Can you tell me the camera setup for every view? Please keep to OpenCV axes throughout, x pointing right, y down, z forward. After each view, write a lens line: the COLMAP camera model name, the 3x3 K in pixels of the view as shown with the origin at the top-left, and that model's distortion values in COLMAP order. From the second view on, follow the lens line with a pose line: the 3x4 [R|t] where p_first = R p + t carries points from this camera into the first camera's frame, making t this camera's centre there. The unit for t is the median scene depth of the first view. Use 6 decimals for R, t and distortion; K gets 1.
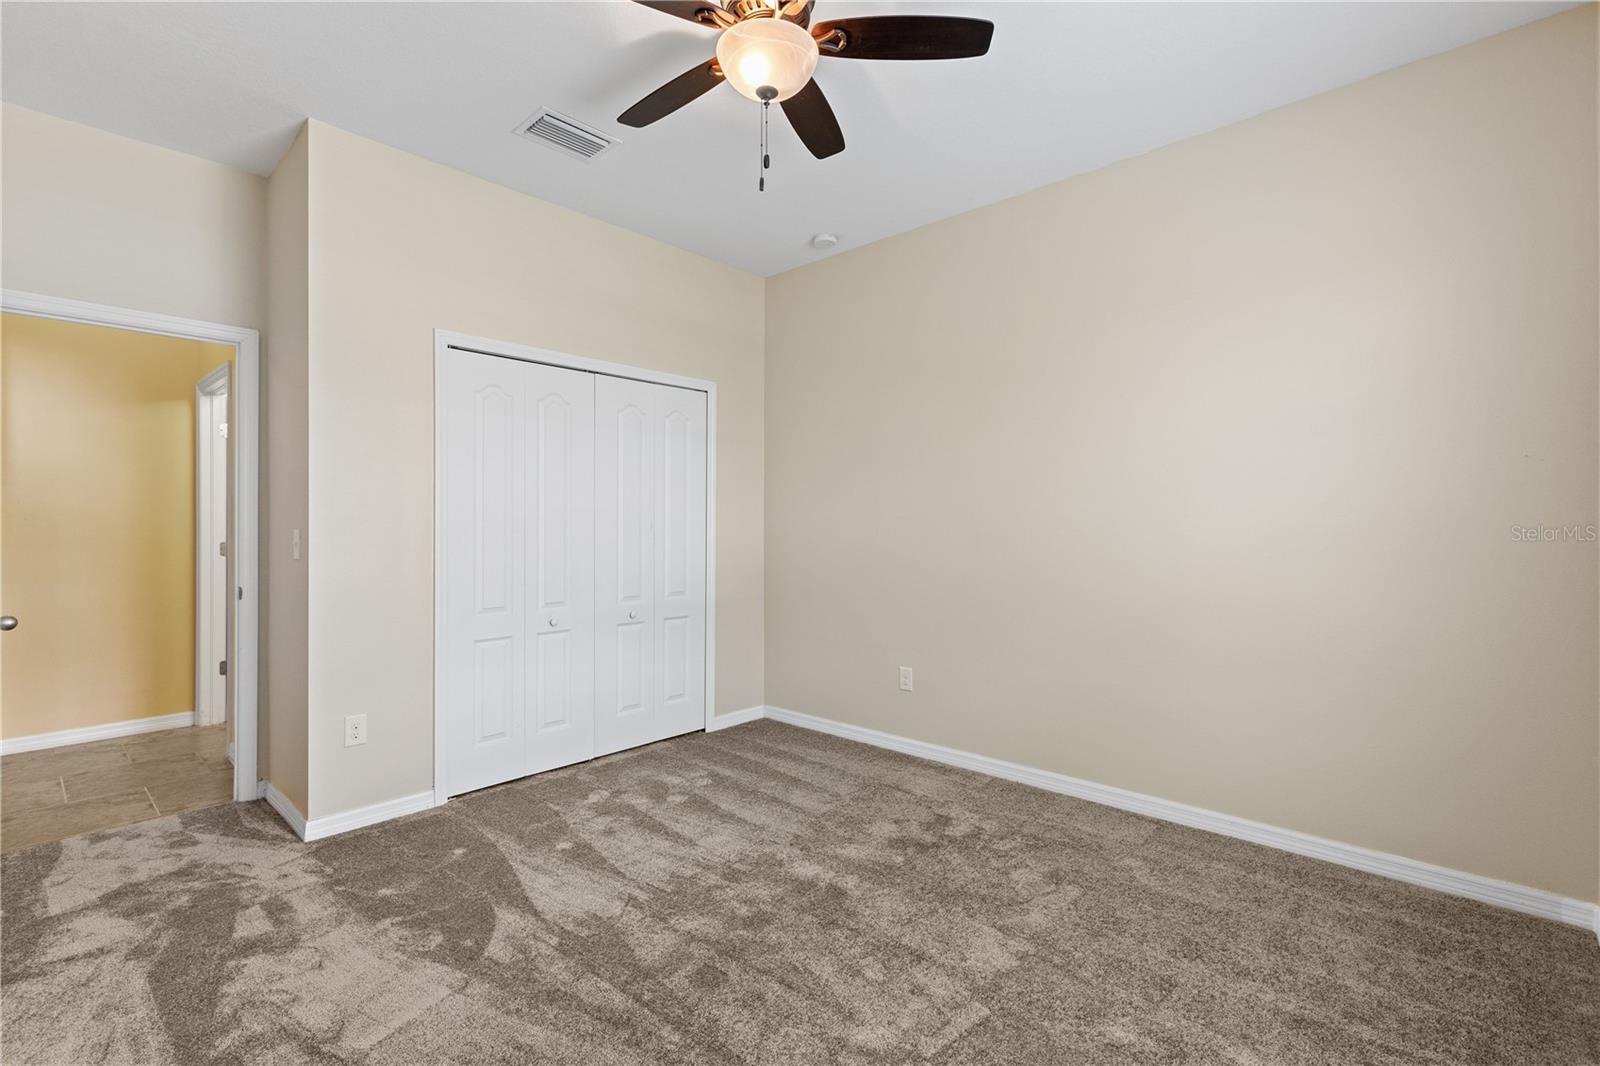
lens RADIAL K [[731.6, 0, 804.4], [0, 731.6, 528.6], [0, 0, 1]] dist [0.003050, -0.001087]
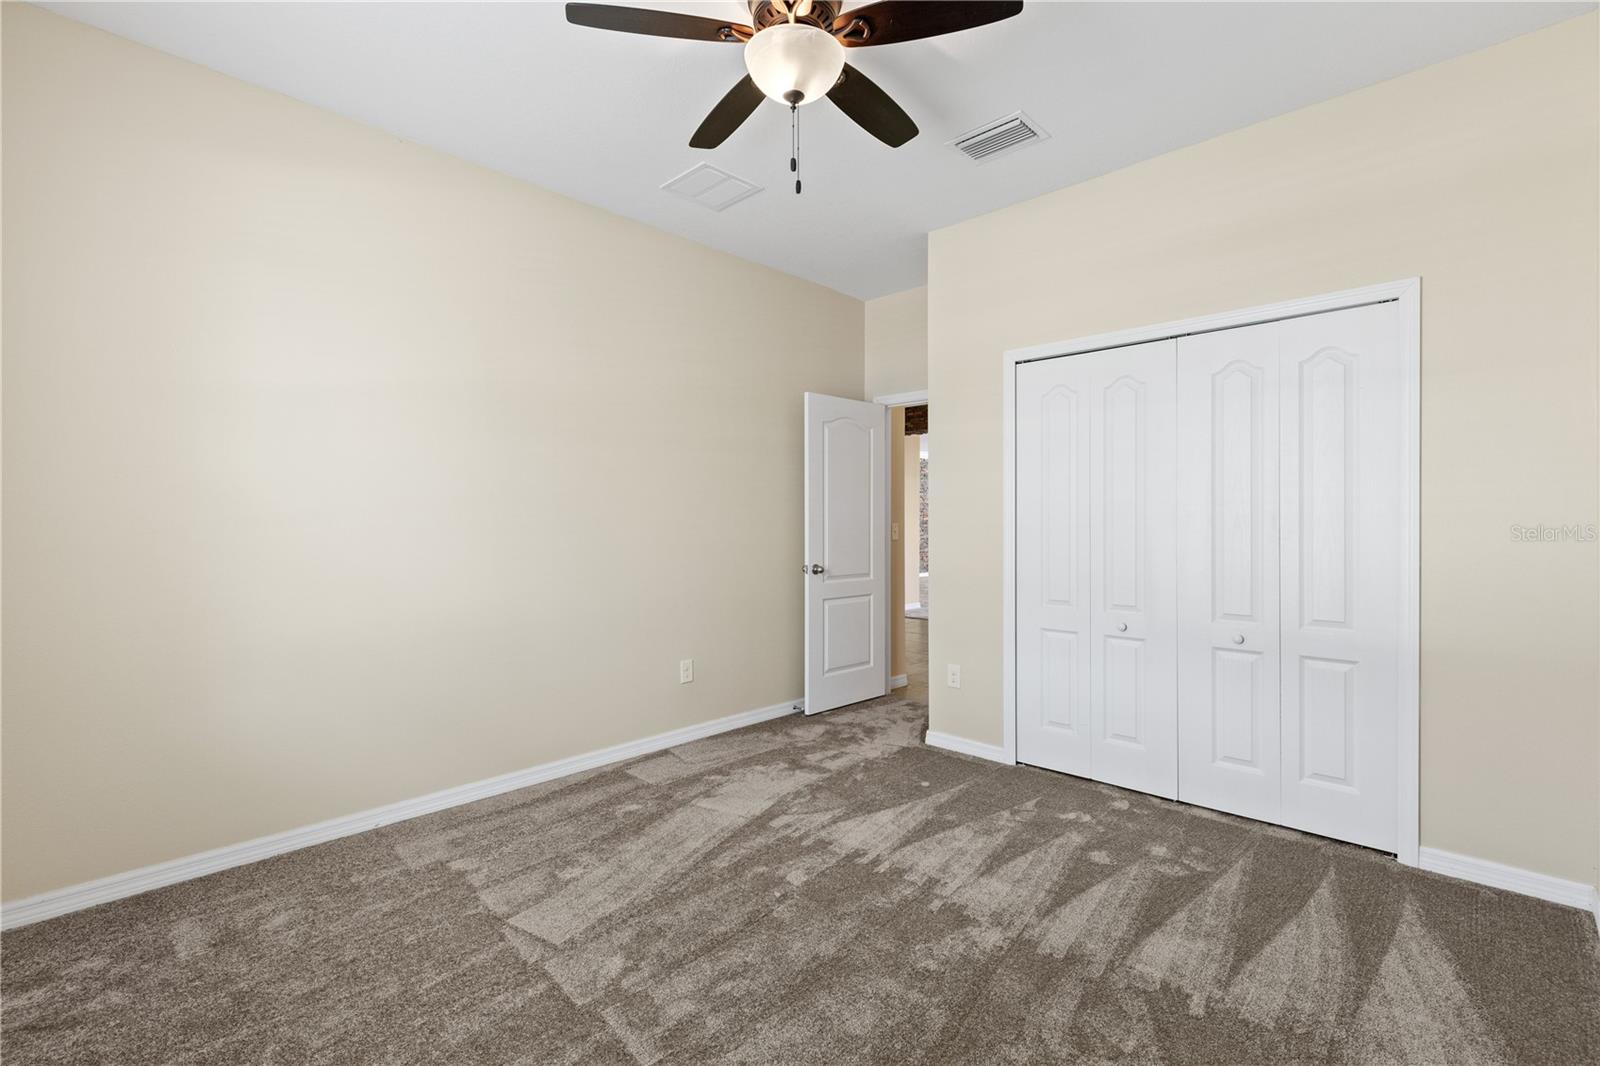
lens RADIAL K [[731.6, 0, 804.6], [0, 731.6, 528.0], [0, 0, 1]] dist [0.003050, -0.001087]
pose [[-0.040345, 0.006081, -0.999167, 0.713152], [-0.000824, 0.999981, 0.006119, -0.000978], [0.999185, 0.001071, -0.040340, 0.778186]]
